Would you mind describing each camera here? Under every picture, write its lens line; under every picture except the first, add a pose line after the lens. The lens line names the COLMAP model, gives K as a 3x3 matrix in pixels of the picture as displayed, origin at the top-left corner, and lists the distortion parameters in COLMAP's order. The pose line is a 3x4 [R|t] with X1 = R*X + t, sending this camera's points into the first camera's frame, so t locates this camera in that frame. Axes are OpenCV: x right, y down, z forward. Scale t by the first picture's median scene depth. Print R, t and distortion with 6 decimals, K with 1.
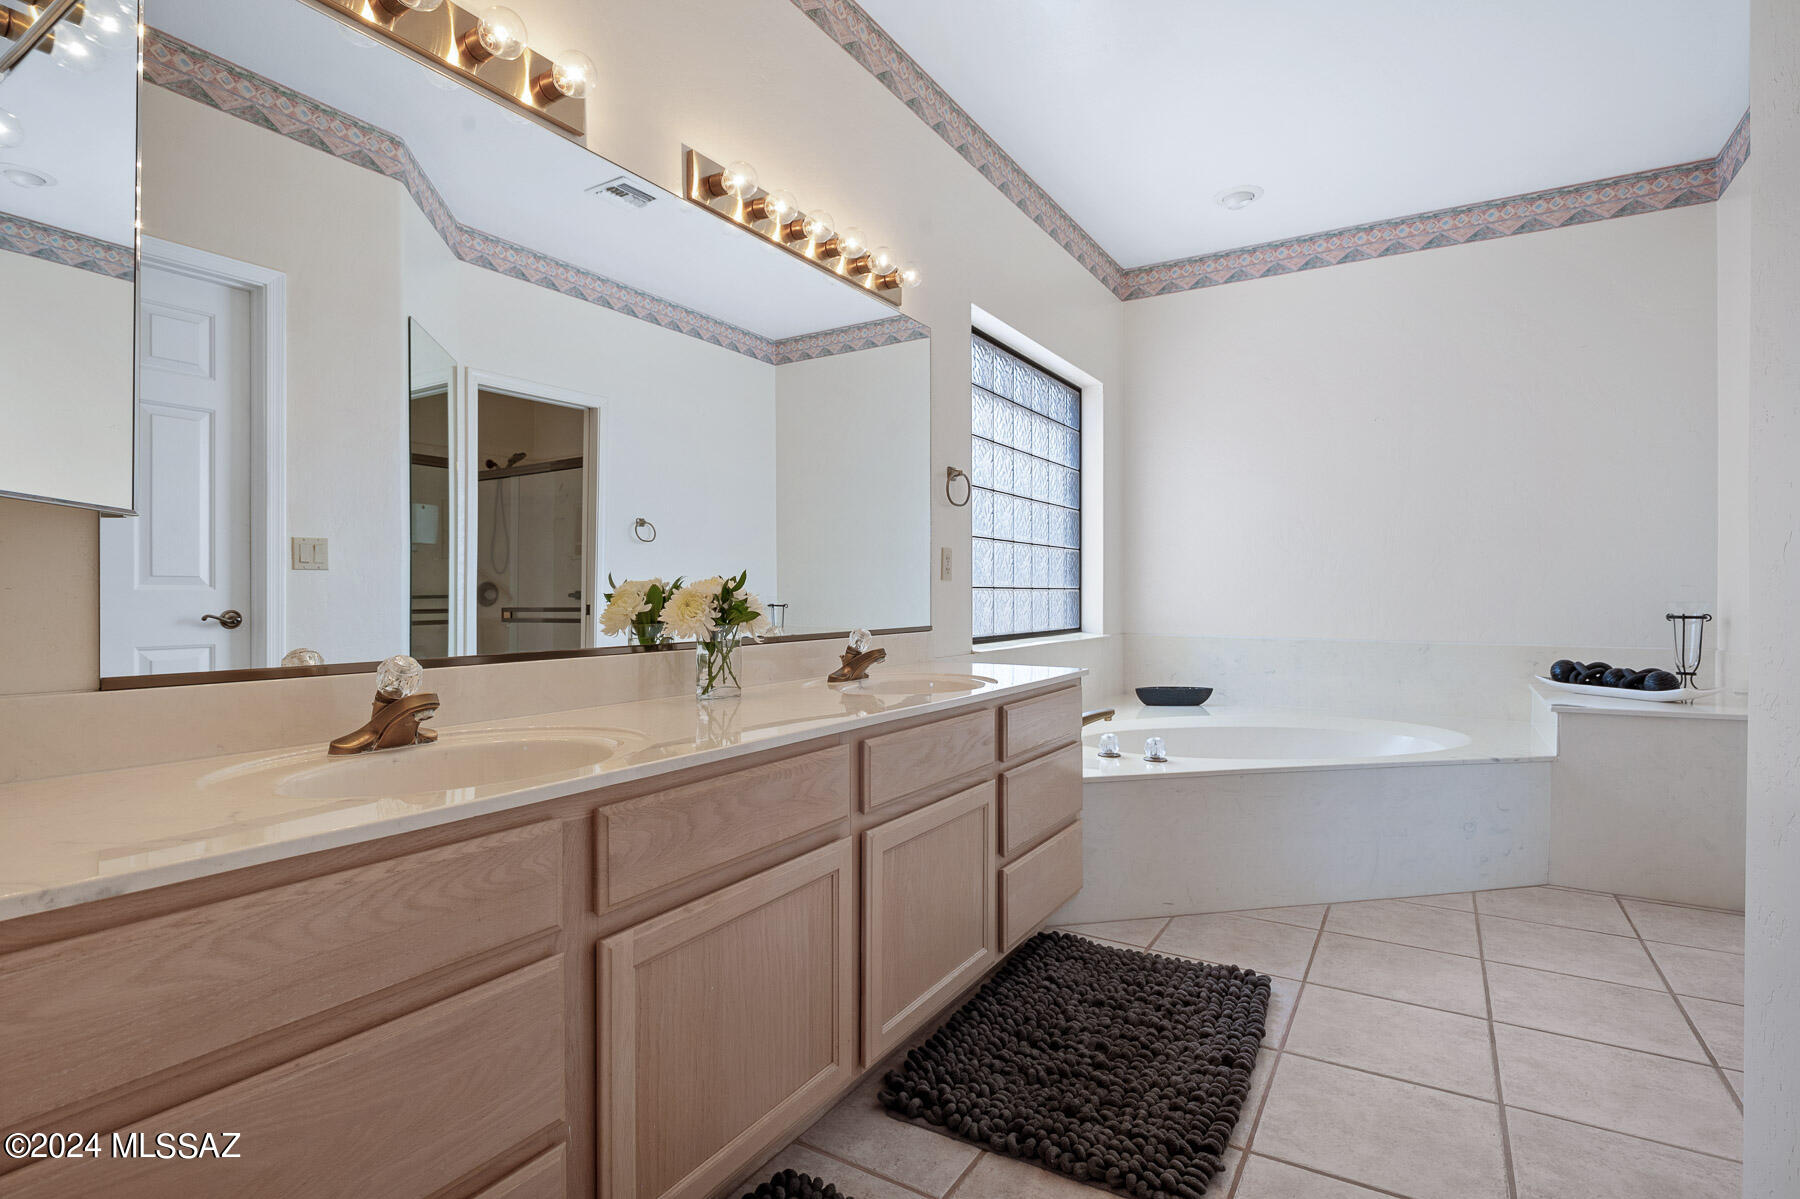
lens RADIAL K [[888.5, 0, 886.5], [0, 888.5, 595.4], [0, 0, 1]] dist [-0.008746, -0.002688]
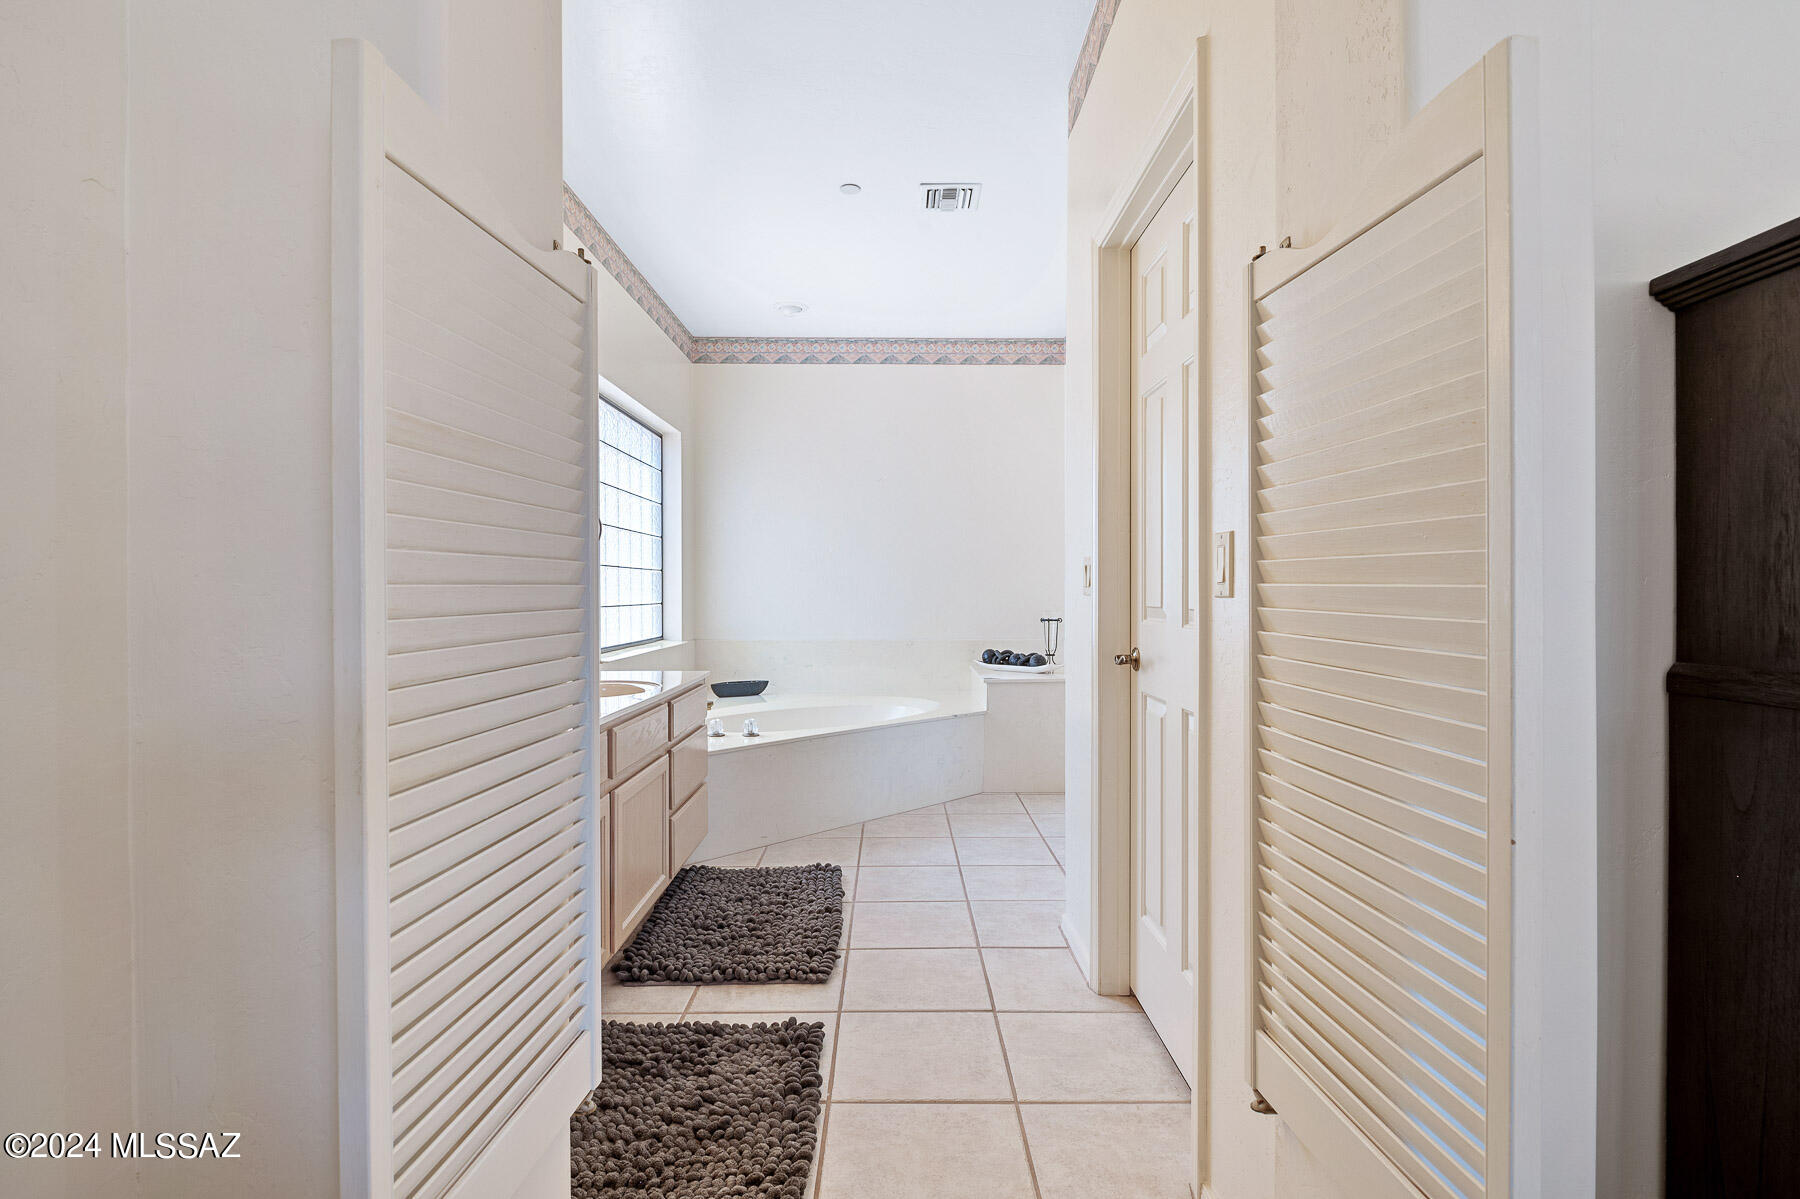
lens RADIAL K [[888.5, 0, 900.9], [0, 888.5, 592.0], [0, 0, 1]] dist [-0.008746, -0.002688]
pose [[0.846278, -0.004205, 0.532724, -0.285065], [0.004277, 0.999990, 0.001099, -0.043850], [-0.532724, 0.001348, 0.846288, -0.347683]]
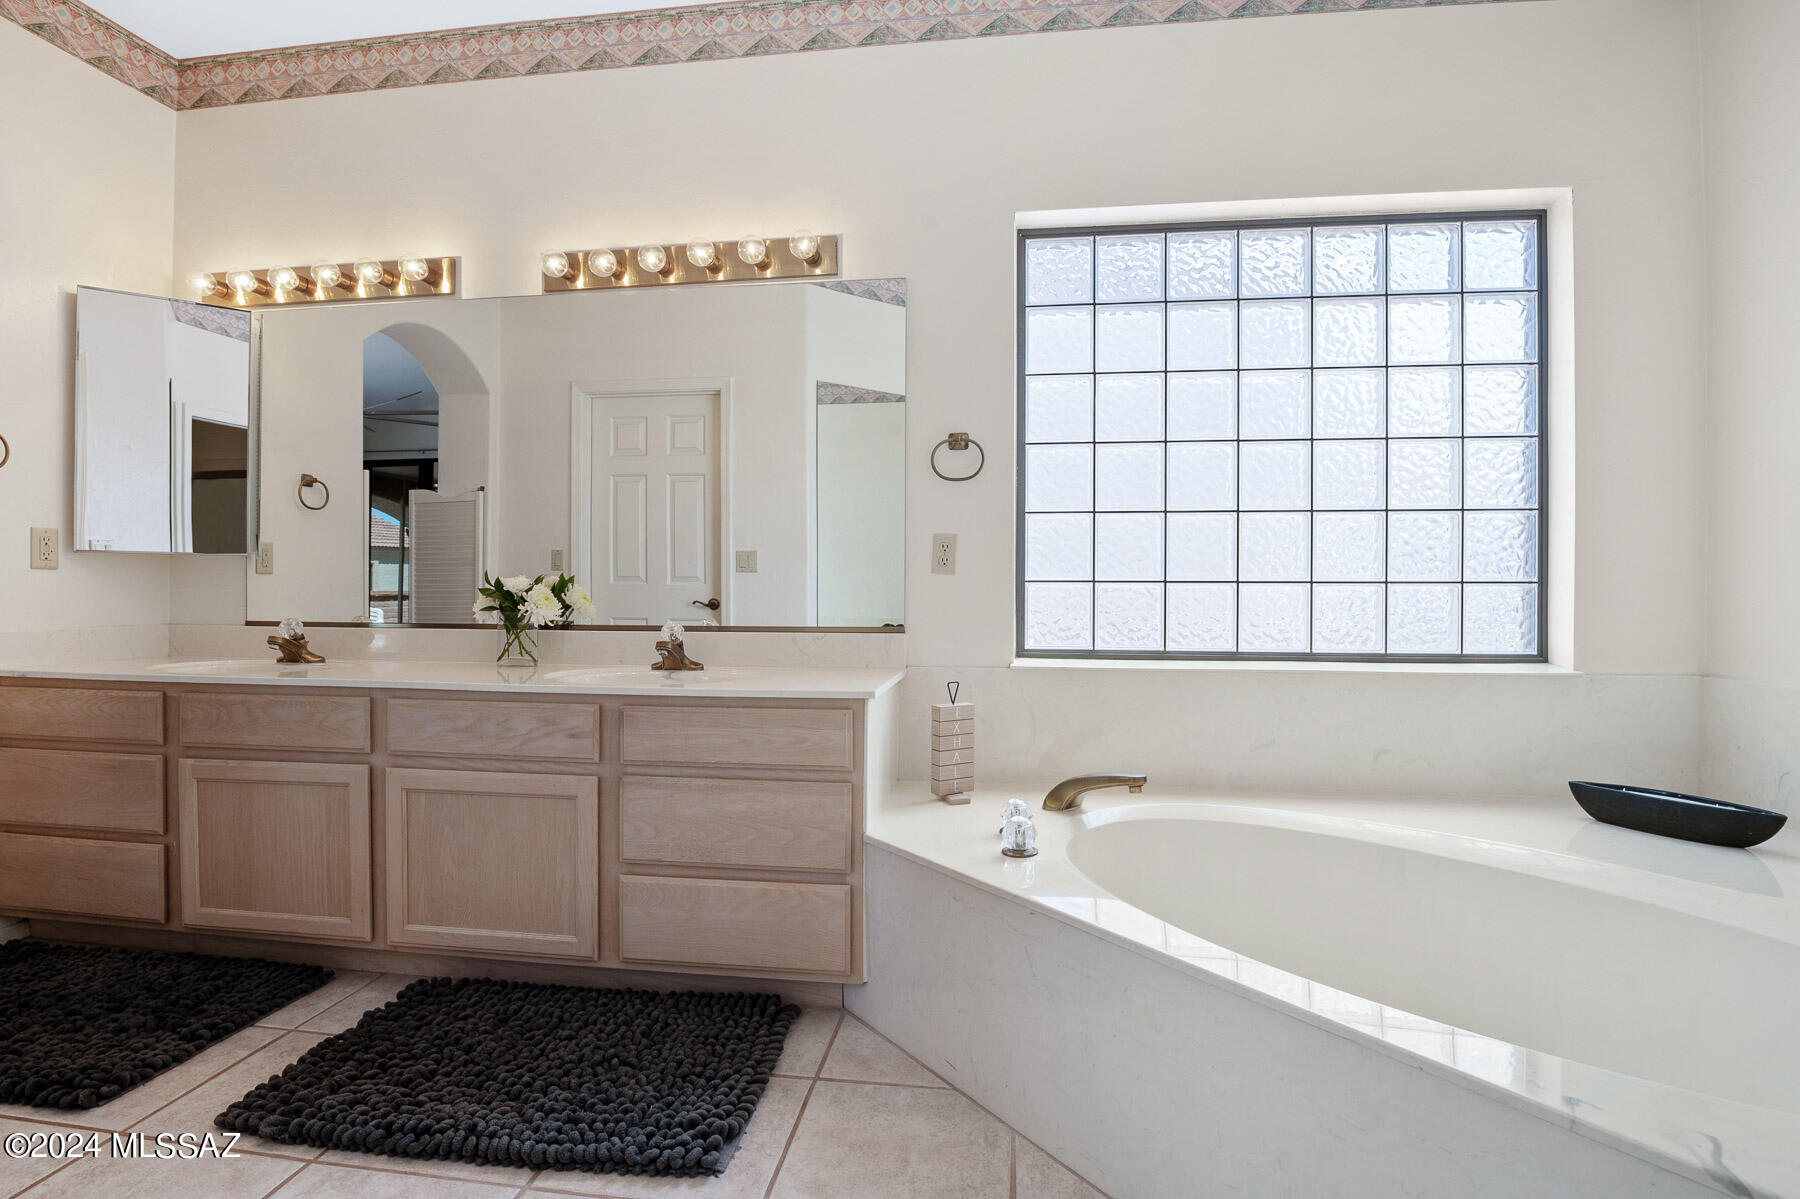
lens RADIAL K [[888.5, 0, 896.9], [0, 888.5, 605.7], [0, 0, 1]] dist [-0.008746, -0.002688]
pose [[0.389125, 0.019013, -0.920989, 1.067278], [-0.004450, 0.999814, 0.018760, -0.001755], [0.921174, -0.003202, 0.389138, 0.851542]]
